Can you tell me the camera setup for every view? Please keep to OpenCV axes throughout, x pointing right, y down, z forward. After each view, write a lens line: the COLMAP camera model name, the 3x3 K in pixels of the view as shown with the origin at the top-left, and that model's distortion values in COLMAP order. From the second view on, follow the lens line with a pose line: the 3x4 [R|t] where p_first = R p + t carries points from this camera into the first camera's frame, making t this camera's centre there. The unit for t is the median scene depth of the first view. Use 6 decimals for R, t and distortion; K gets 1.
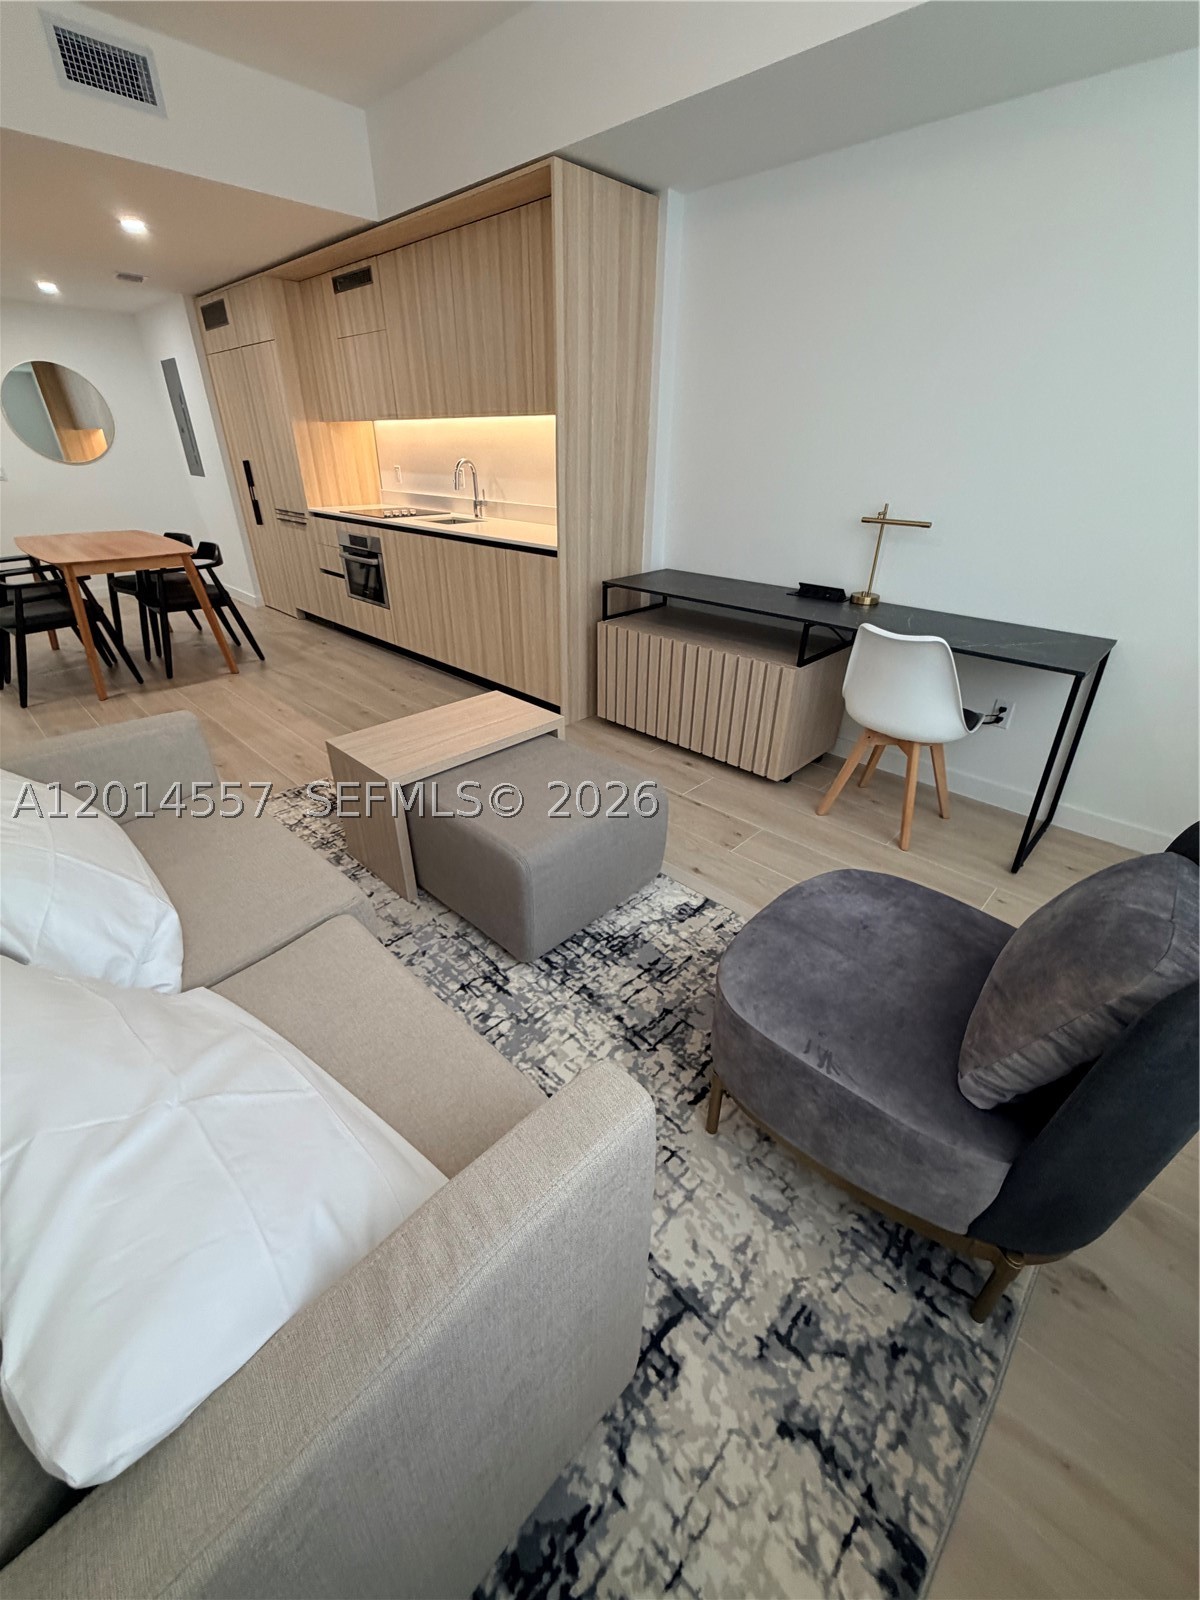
lens RADIAL K [[636.8, 0, 601.3], [0, 636.8, 799.9], [0, 0, 1]] dist [-0.000148, -0.000541]
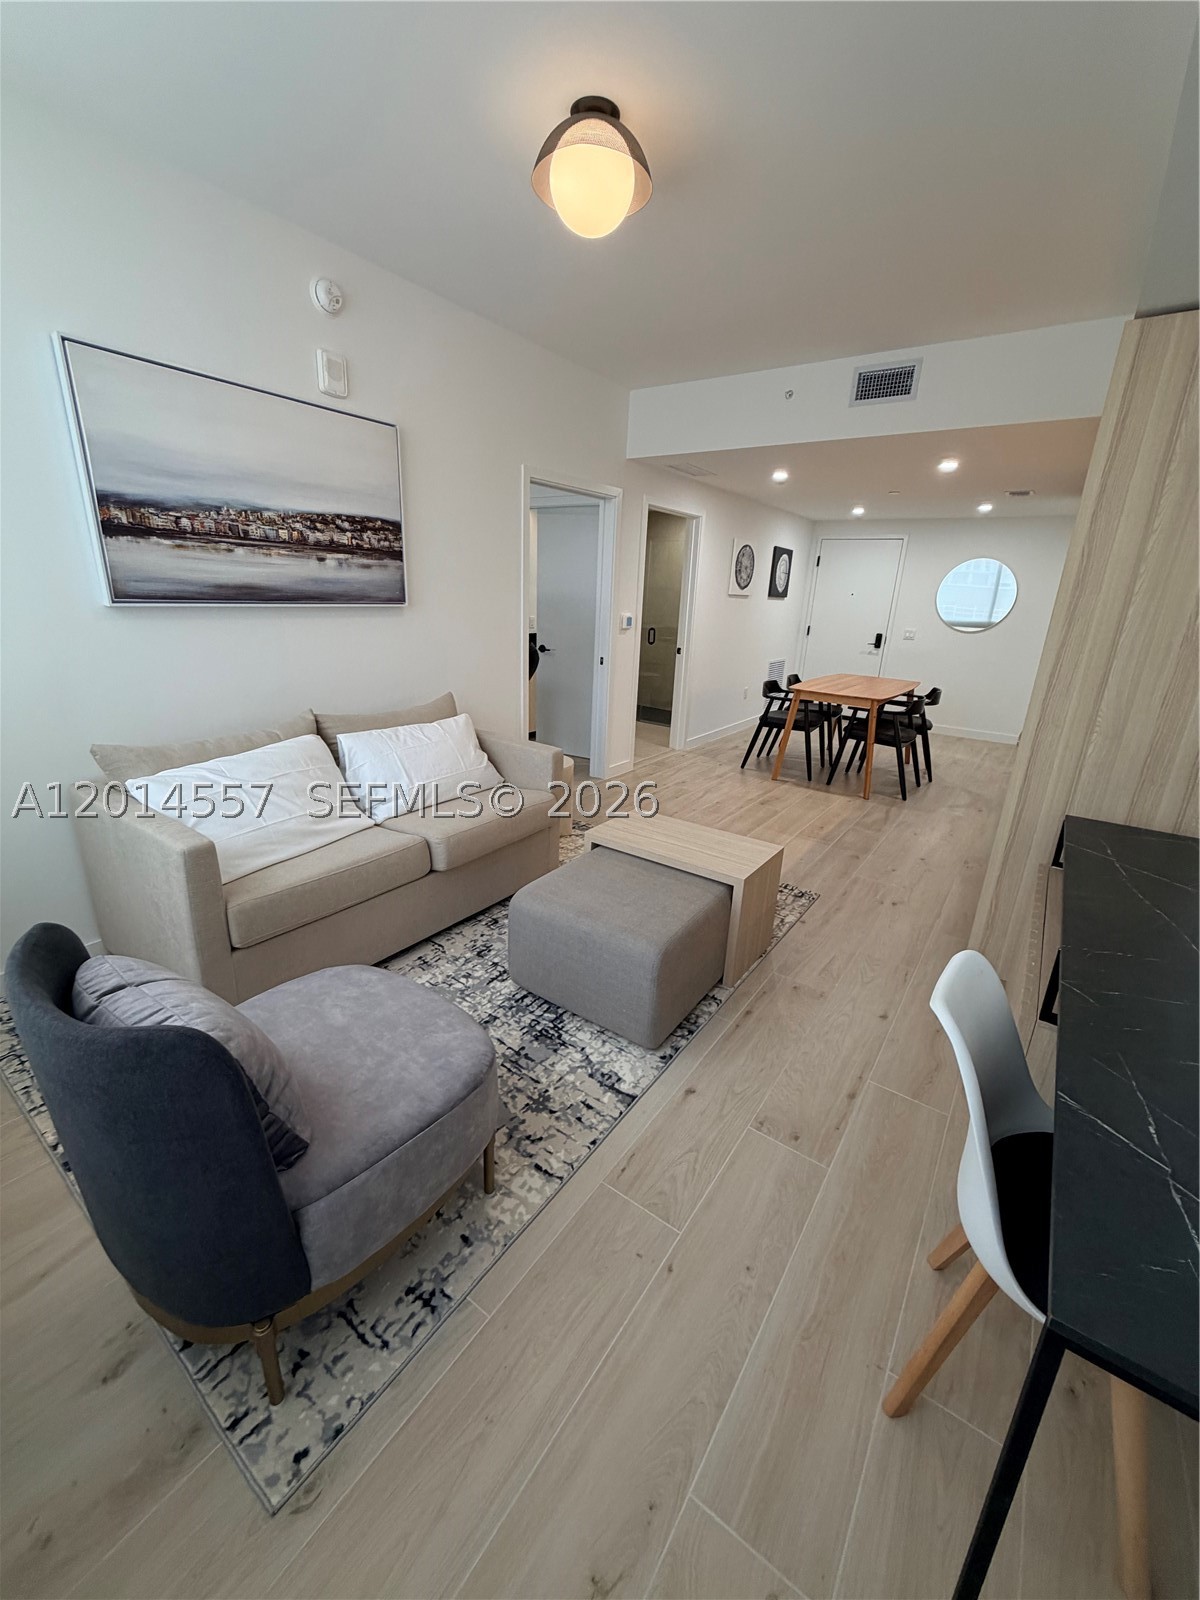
lens RADIAL K [[636.8, 0, 596.8], [0, 636.8, 797.4], [0, 0, 1]] dist [-0.000148, -0.000541]
pose [[0.146432, 0.302812, -0.941734, 0.574129], [-0.514246, 0.836552, 0.189030, -0.220626], [0.845049, 0.456603, 0.278217, 0.347492]]
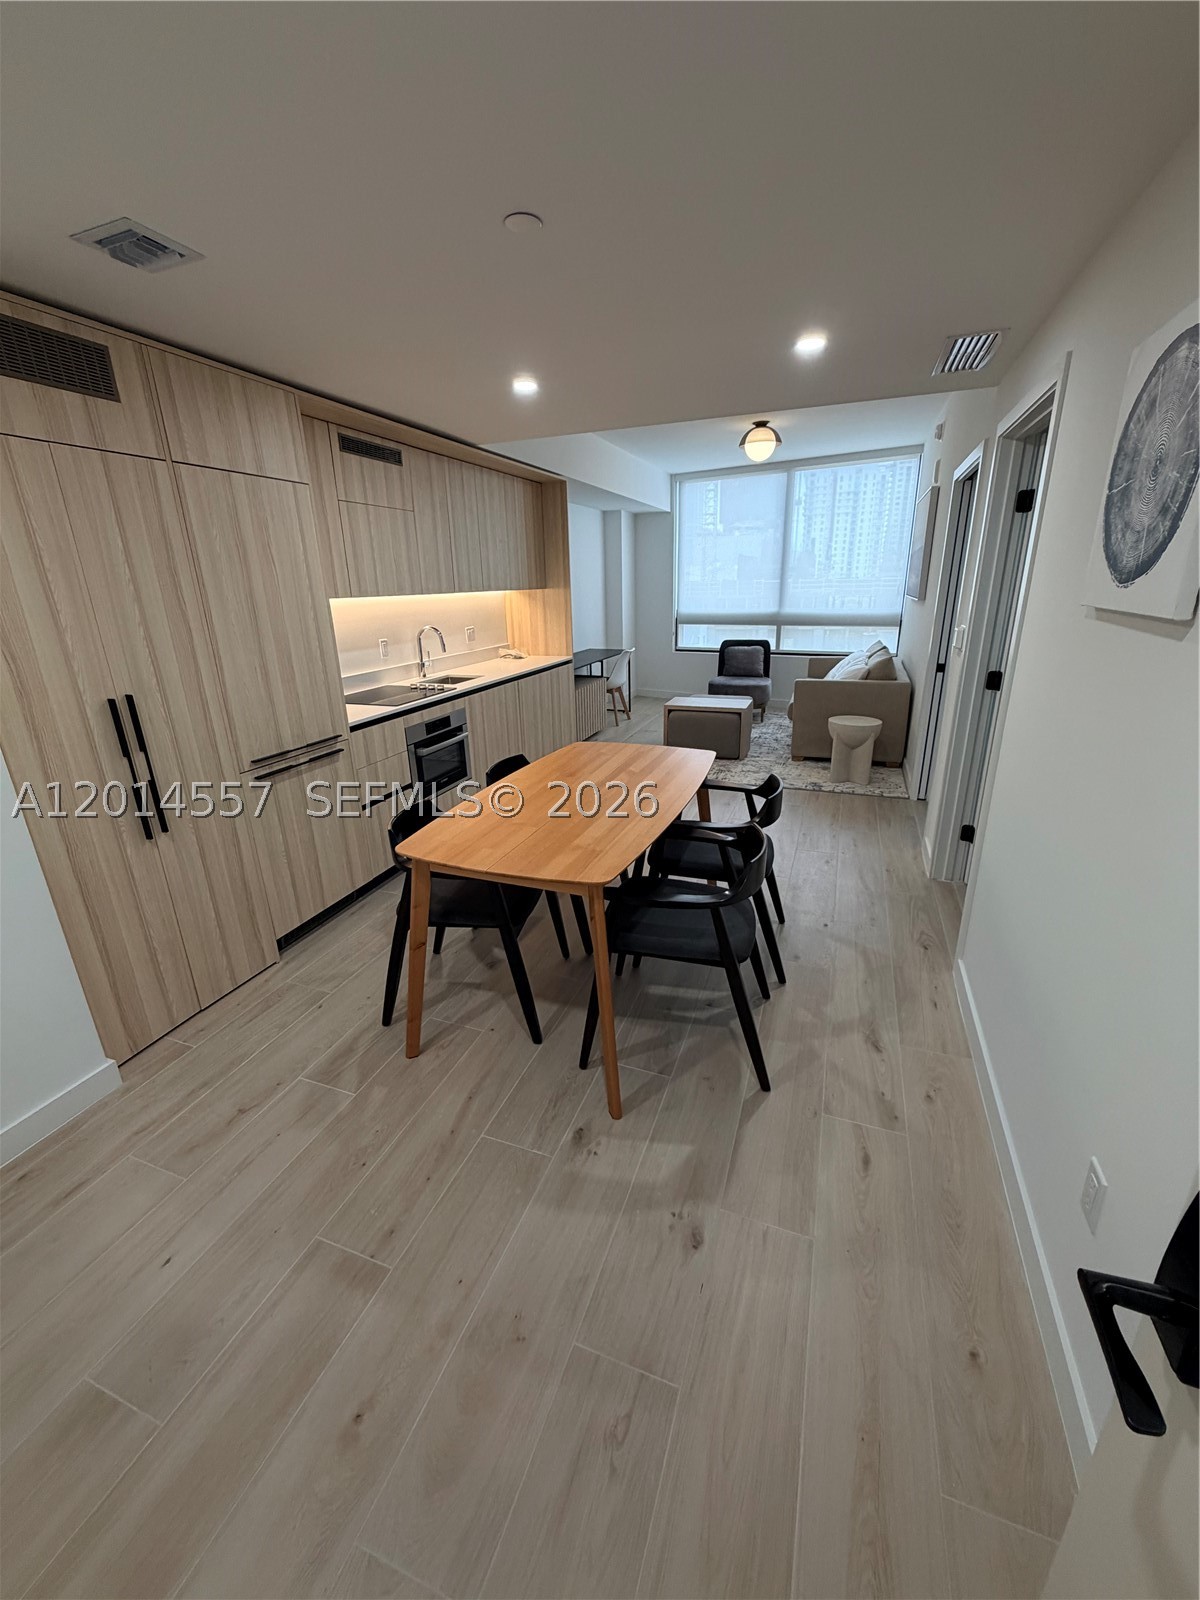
lens RADIAL K [[636.8, 0, 605.0], [0, 636.8, 798.8], [0, 0, 1]] dist [-0.000148, -0.000541]
pose [[-0.405407, -0.299270, 0.863761, -1.655653], [0.458825, 0.750634, 0.475425, -0.850573], [-0.790648, 0.589056, -0.167000, 1.373543]]
